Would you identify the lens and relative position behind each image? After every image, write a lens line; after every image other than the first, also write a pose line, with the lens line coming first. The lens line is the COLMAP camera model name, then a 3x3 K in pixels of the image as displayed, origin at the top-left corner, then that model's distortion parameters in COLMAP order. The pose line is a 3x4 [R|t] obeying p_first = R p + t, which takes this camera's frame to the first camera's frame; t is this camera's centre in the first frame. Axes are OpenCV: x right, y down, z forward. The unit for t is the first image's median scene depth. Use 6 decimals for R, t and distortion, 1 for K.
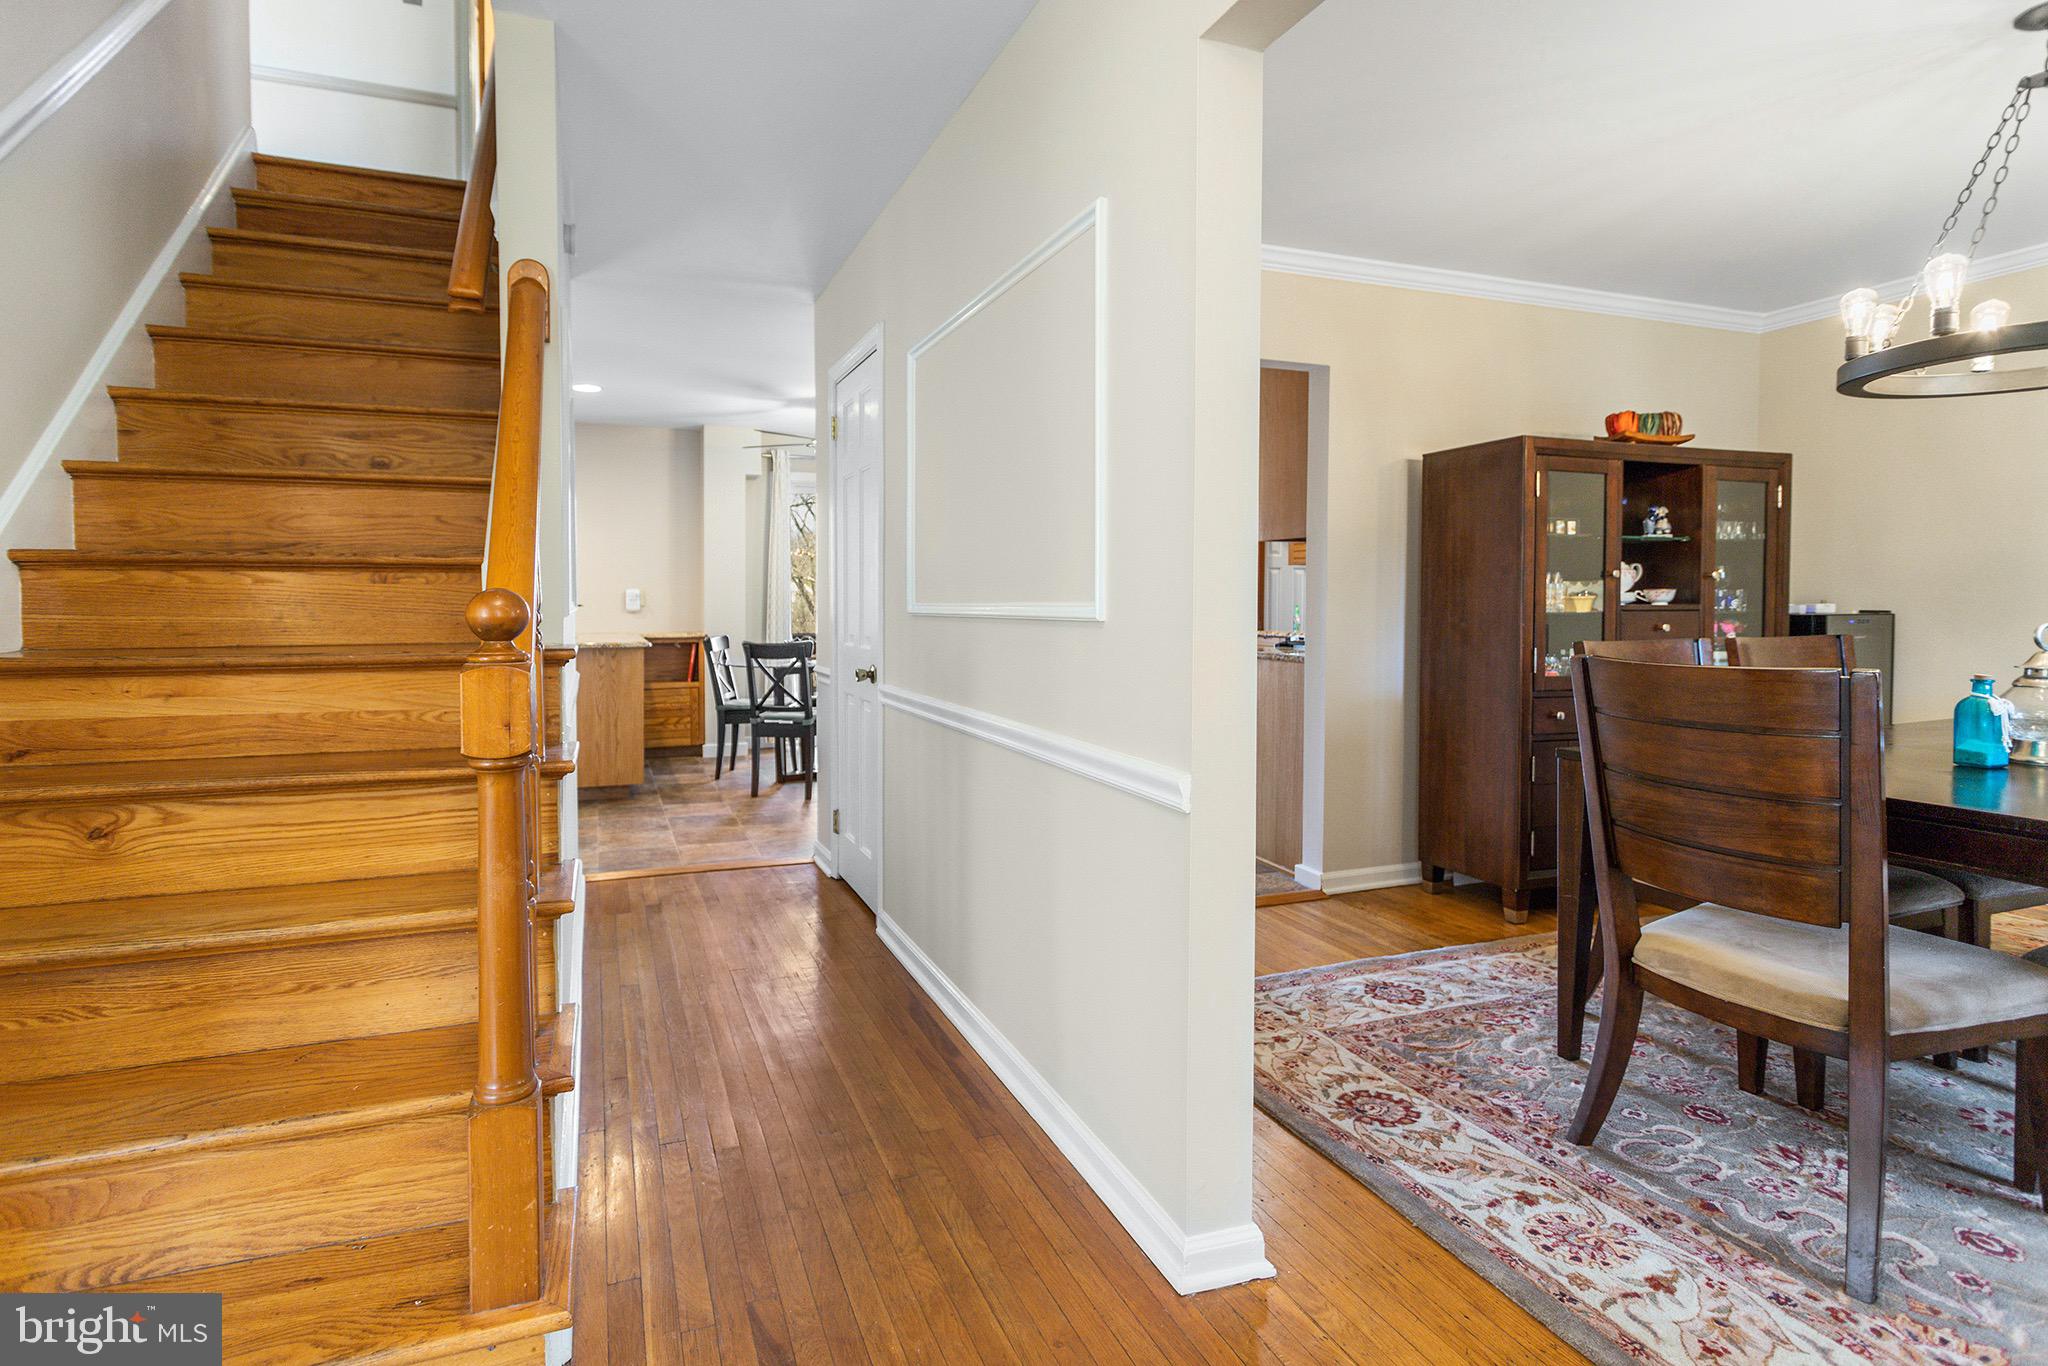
lens RADIAL K [[983.5, 0, 936.6], [0, 983.5, 630.0], [0, 0, 1]] dist [-0.002254, 0.001496]
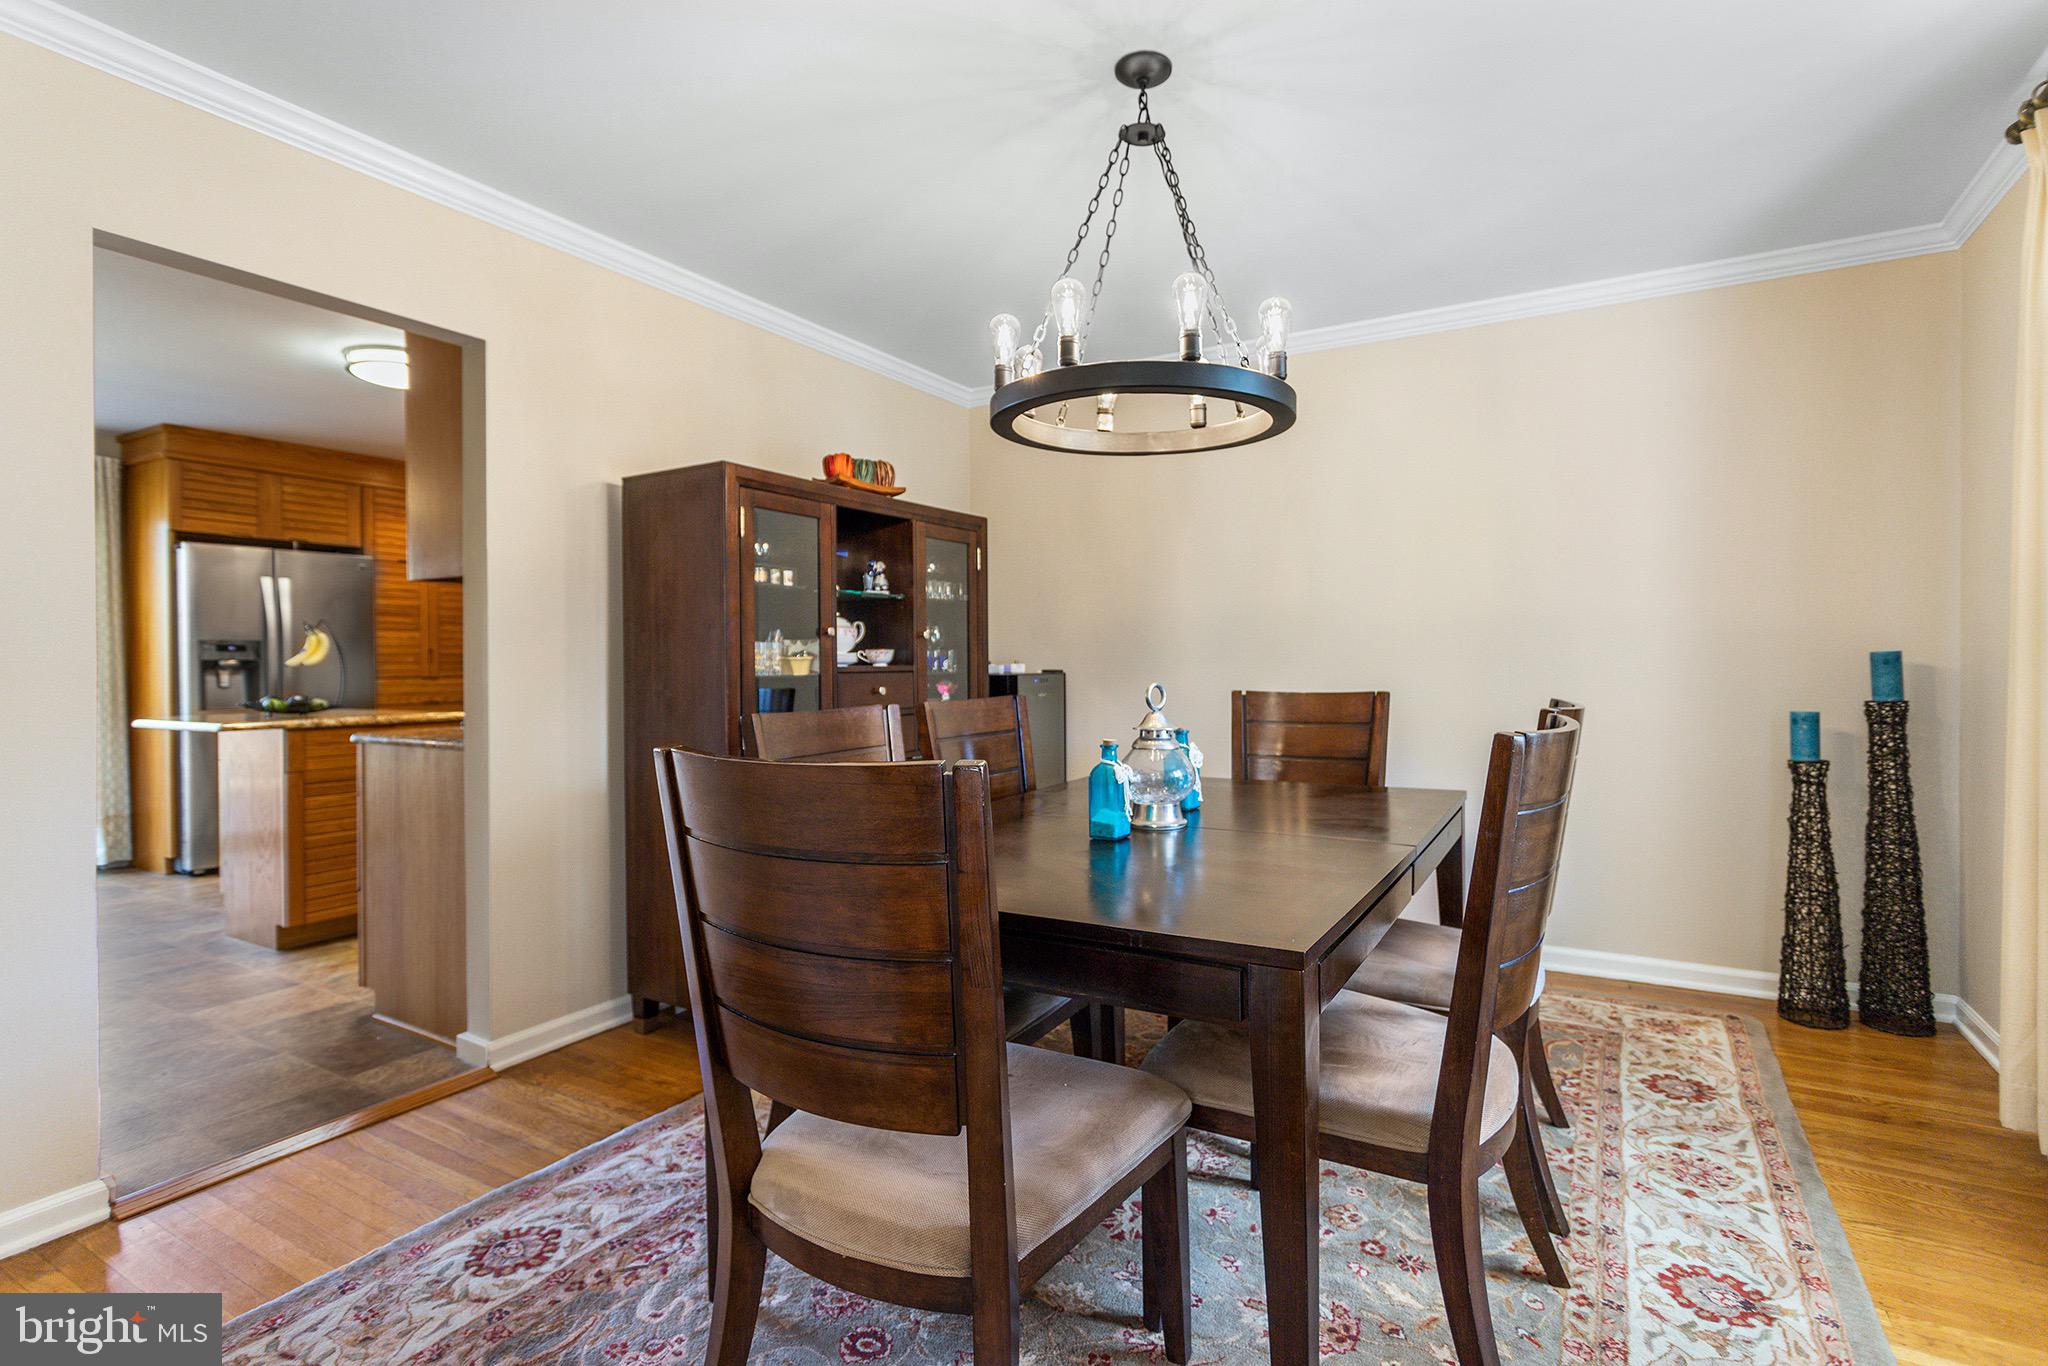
lens RADIAL K [[995.4, 0, 1023.8], [0, 995.4, 671.8], [0, 0, 1]] dist [0.001497, 0.000393]
pose [[0.759114, -0.010032, 0.650881, 0.241478], [0.023986, 0.999633, -0.012567, -0.005434], [-0.650516, 0.025152, 0.759076, 0.207698]]
